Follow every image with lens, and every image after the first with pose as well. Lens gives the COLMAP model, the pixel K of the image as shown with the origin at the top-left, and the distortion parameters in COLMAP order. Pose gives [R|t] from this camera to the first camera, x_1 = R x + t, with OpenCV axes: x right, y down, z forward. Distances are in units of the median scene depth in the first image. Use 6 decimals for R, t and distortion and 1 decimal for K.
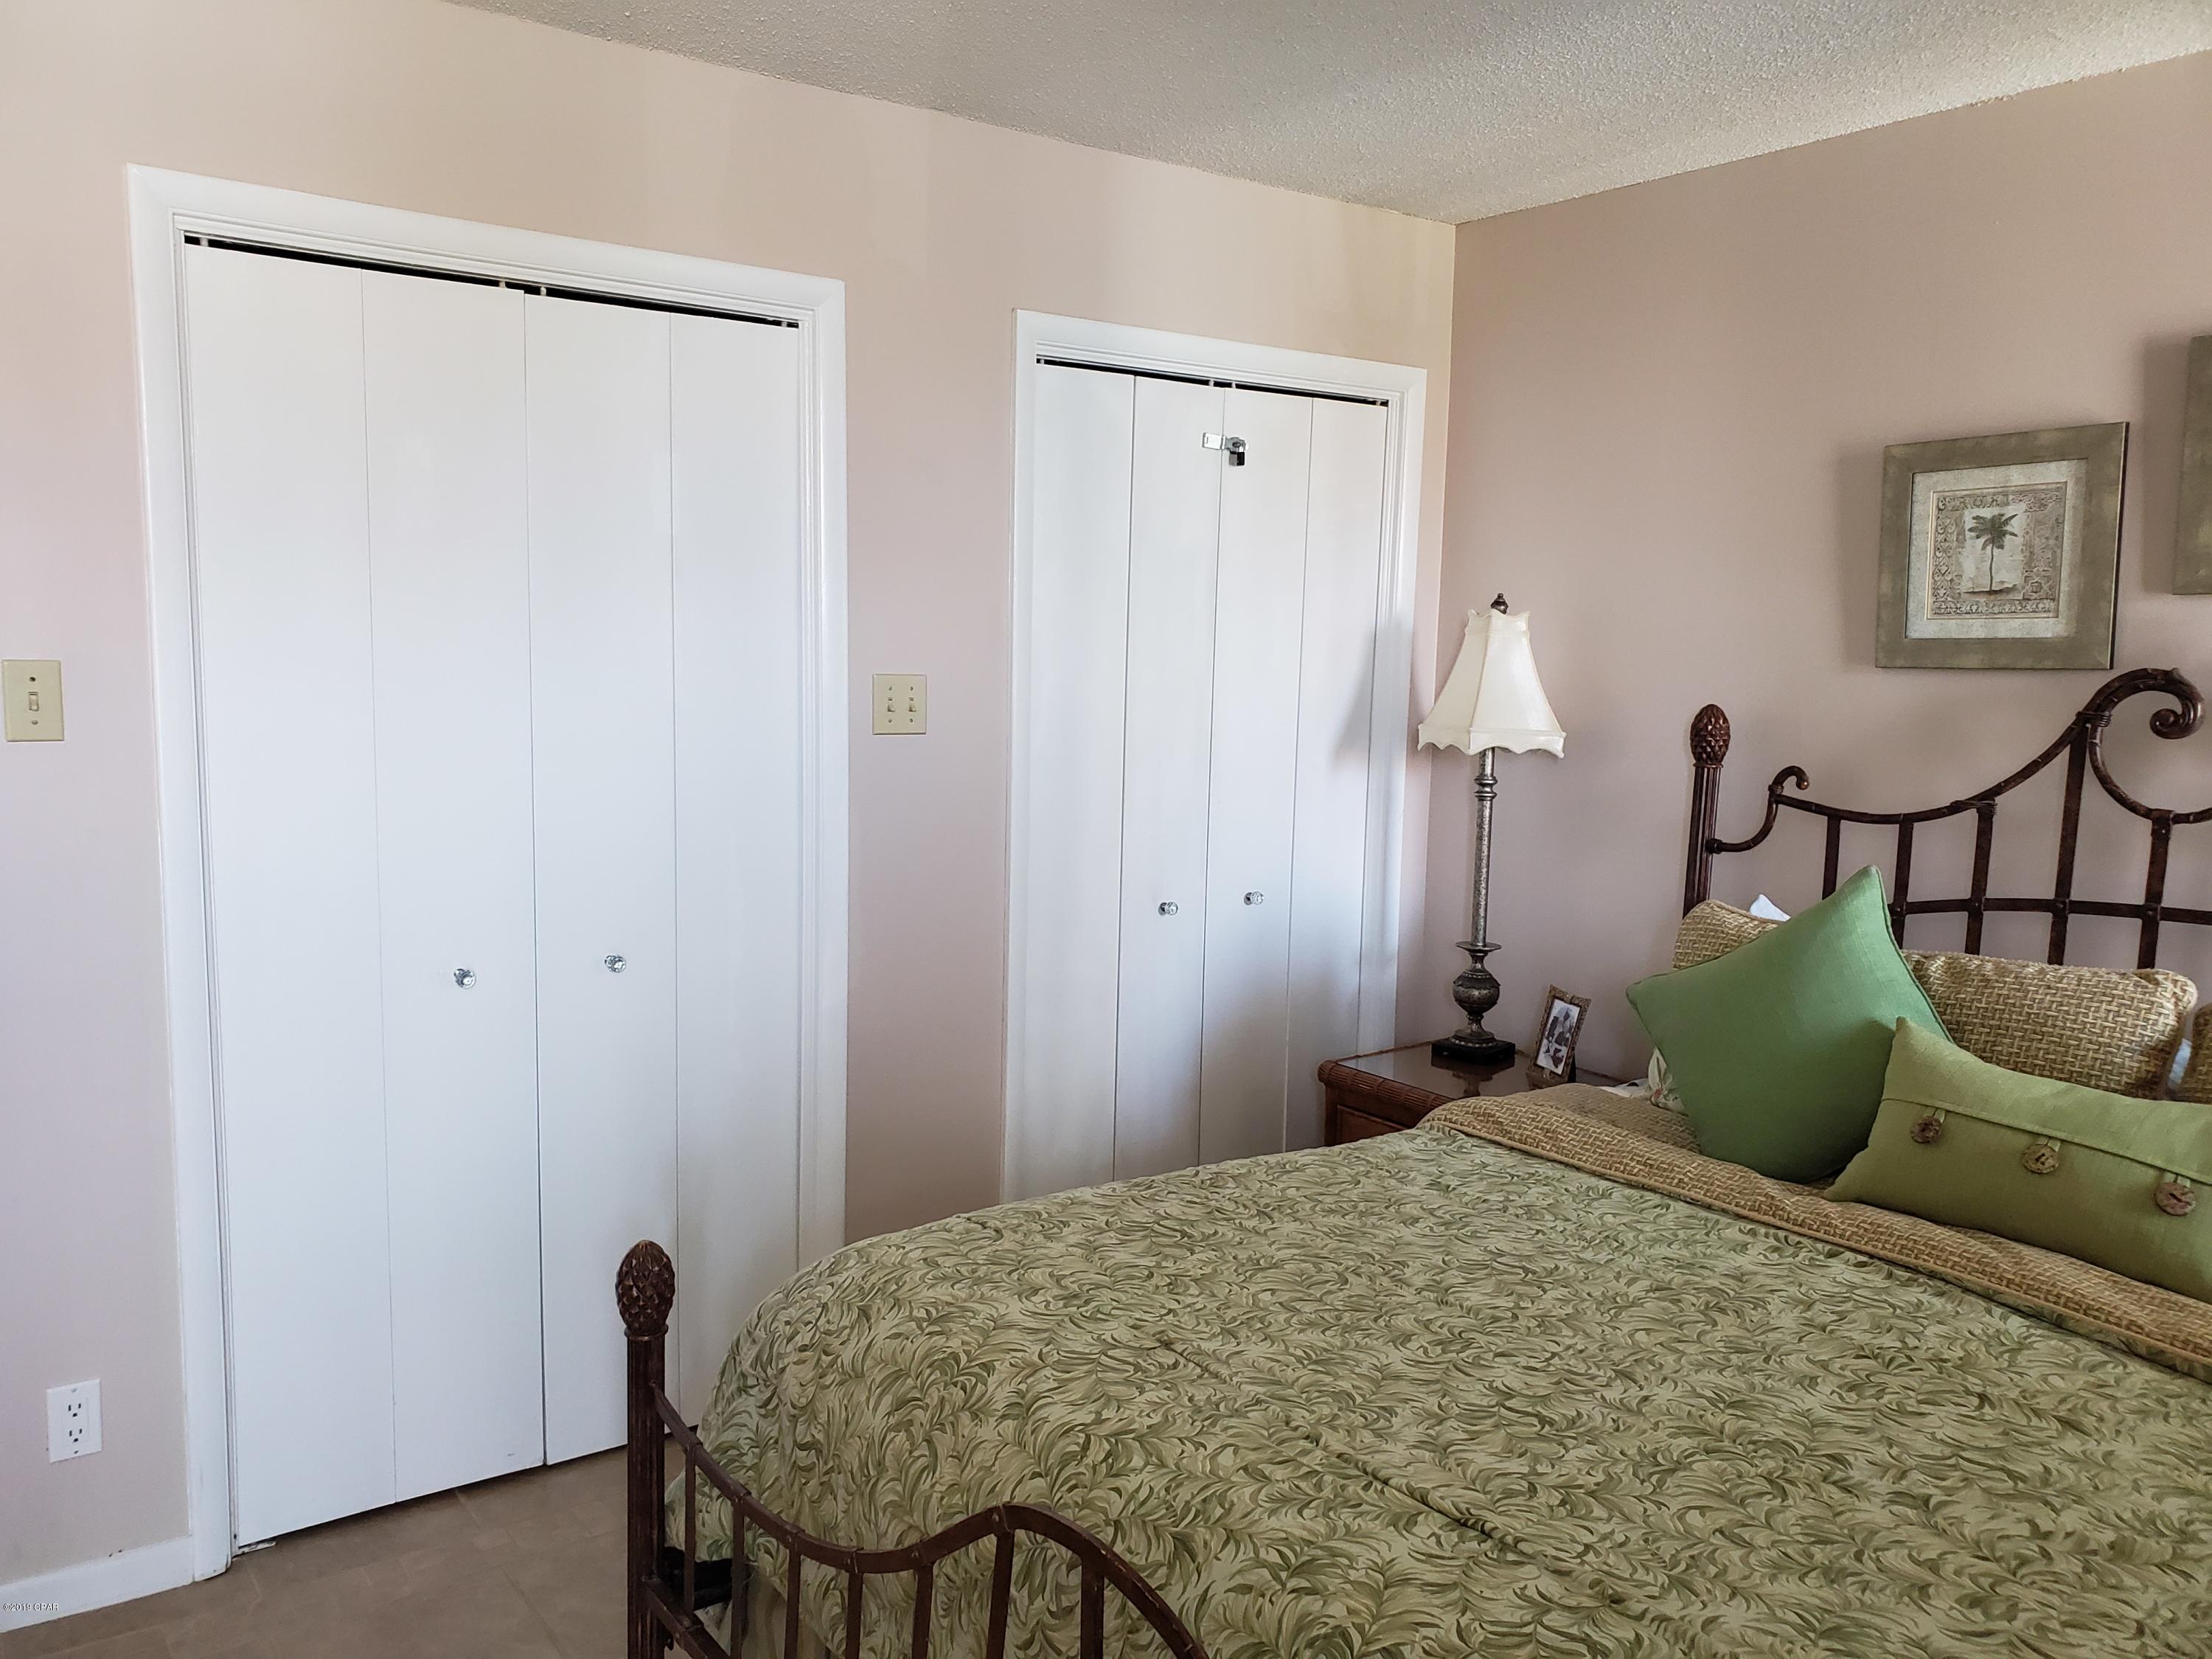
lens RADIAL K [[1706.9, 0, 1106.0], [0, 1706.9, 829.5], [0, 0, 1]] dist [0.008594, -0.003021]
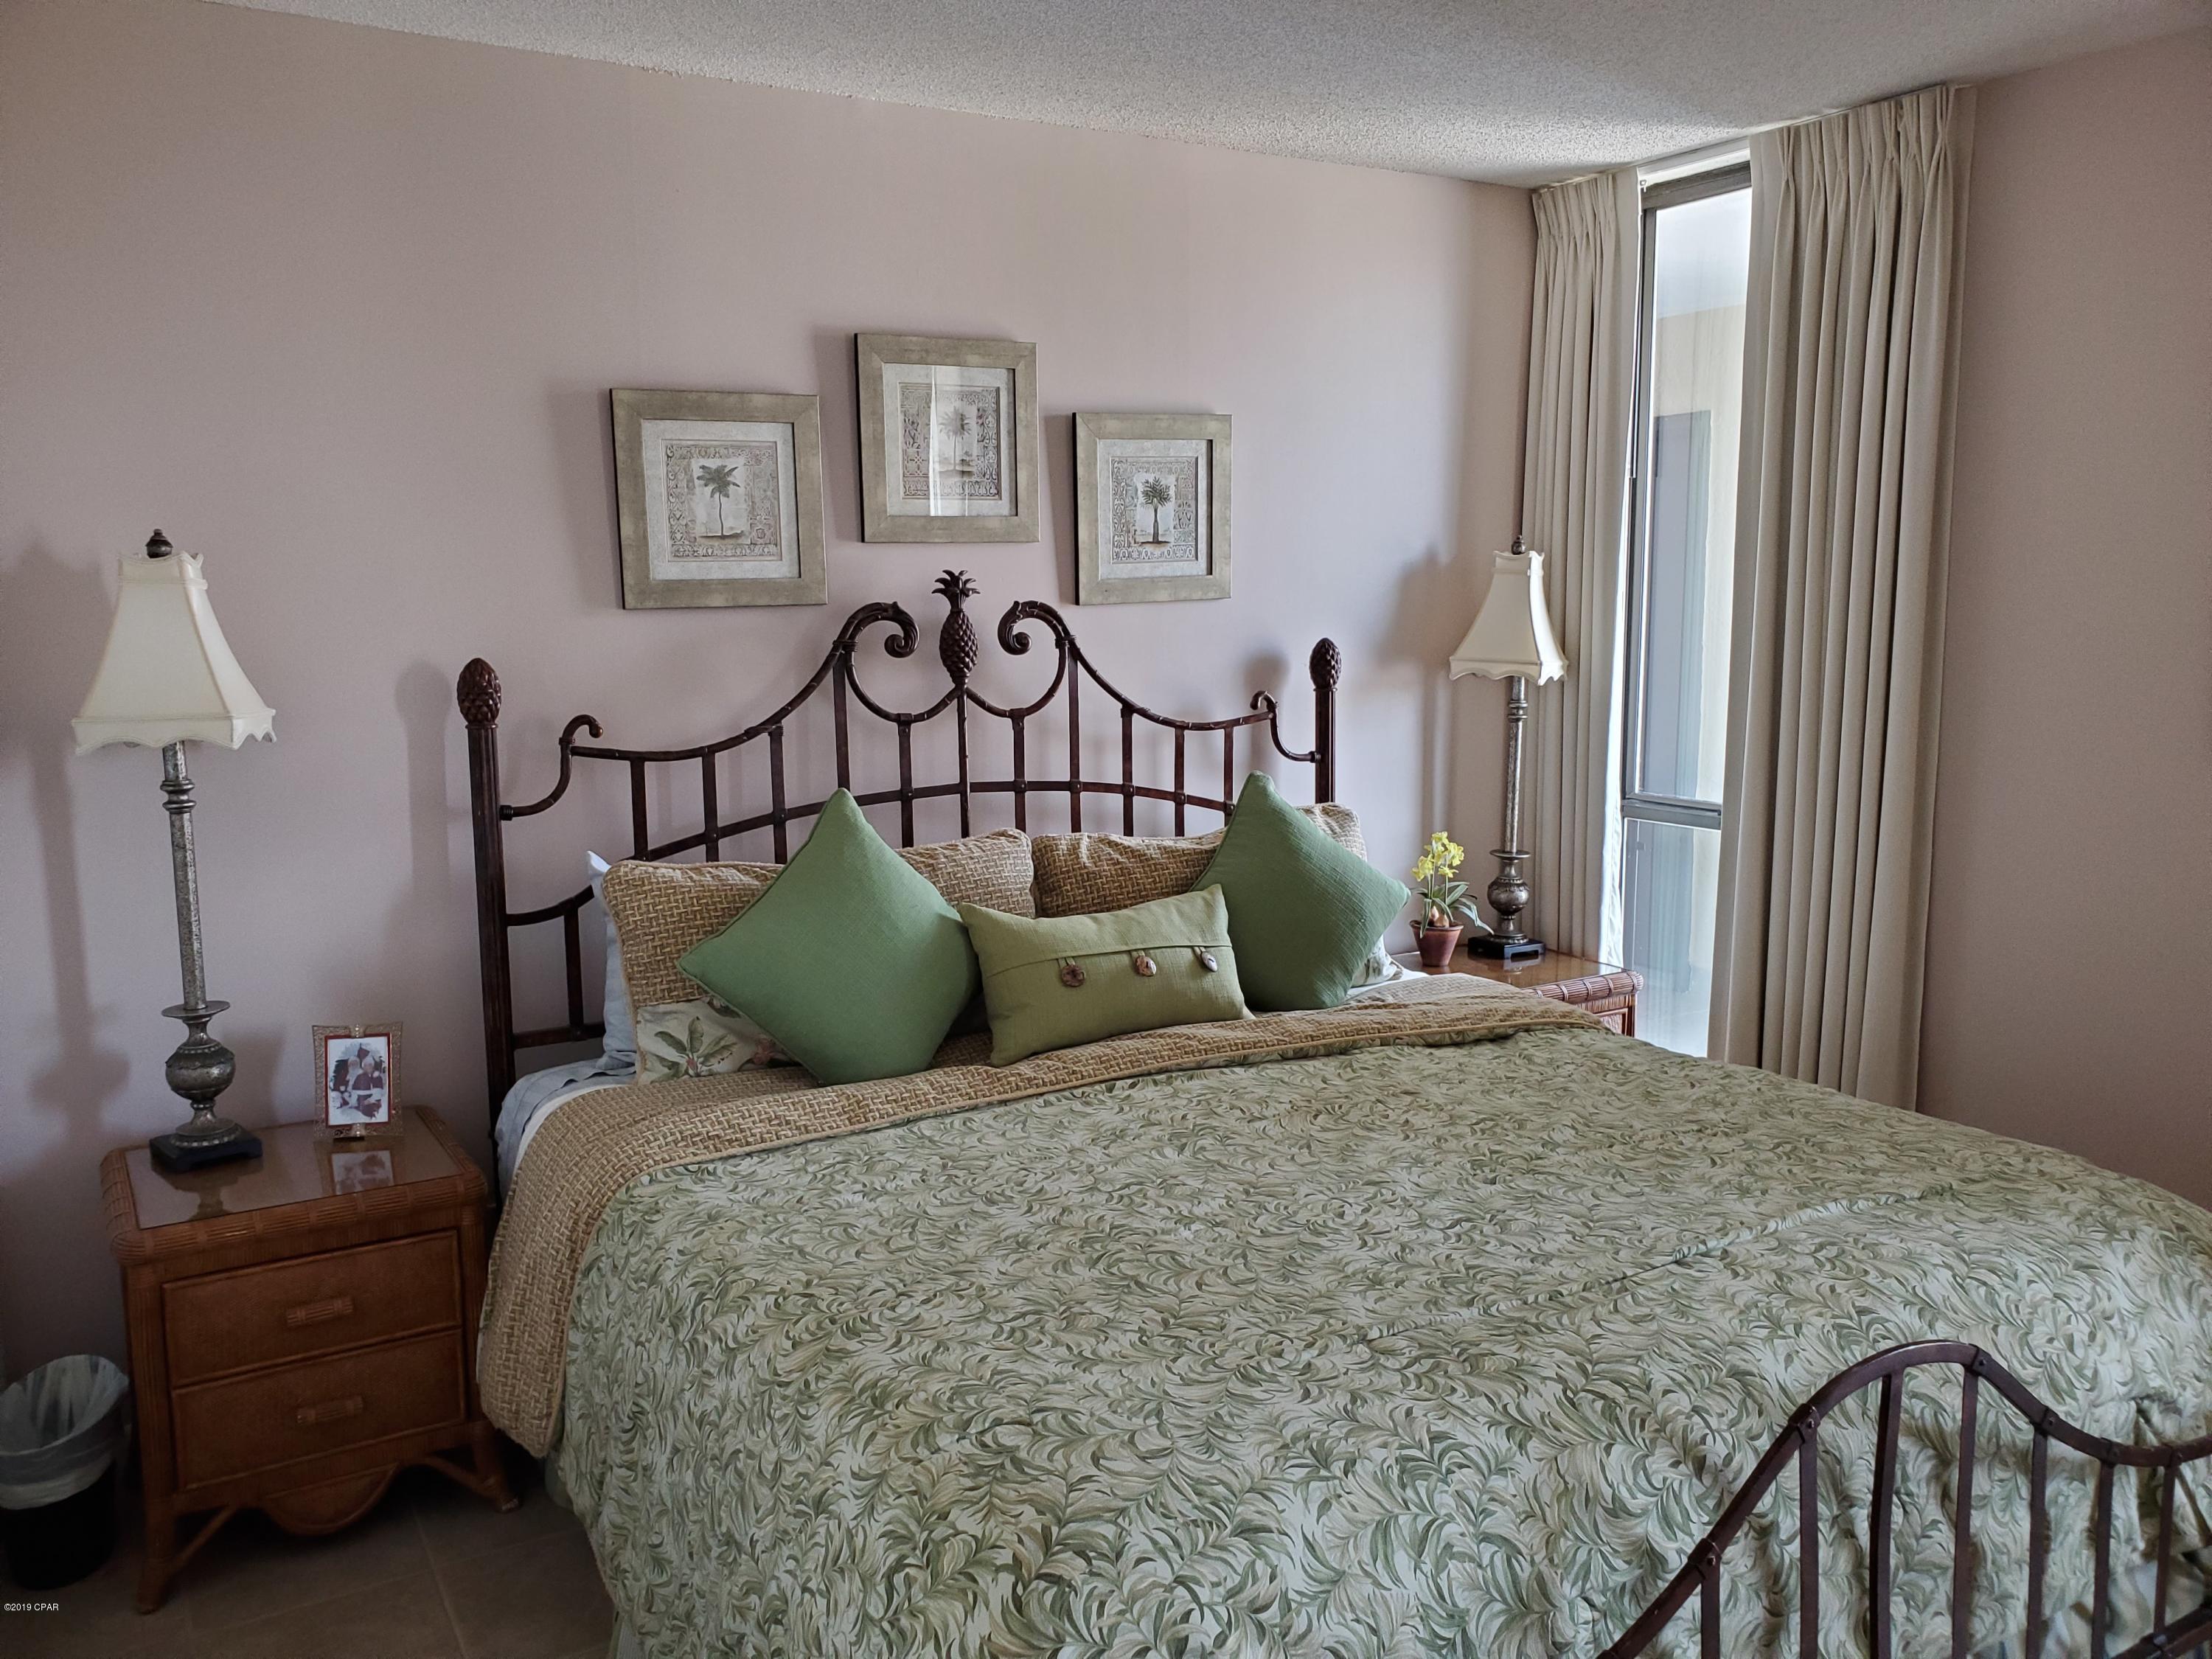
lens RADIAL K [[1680.2, 0, 1106.0], [0, 1680.2, 829.5], [0, 0, 1]] dist [0.150690, -0.287839]
pose [[0.109931, -0.169217, 0.979429, -0.574545], [0.119262, 0.980528, 0.156020, -0.097566], [-0.986758, 0.099657, 0.127971, 0.651345]]
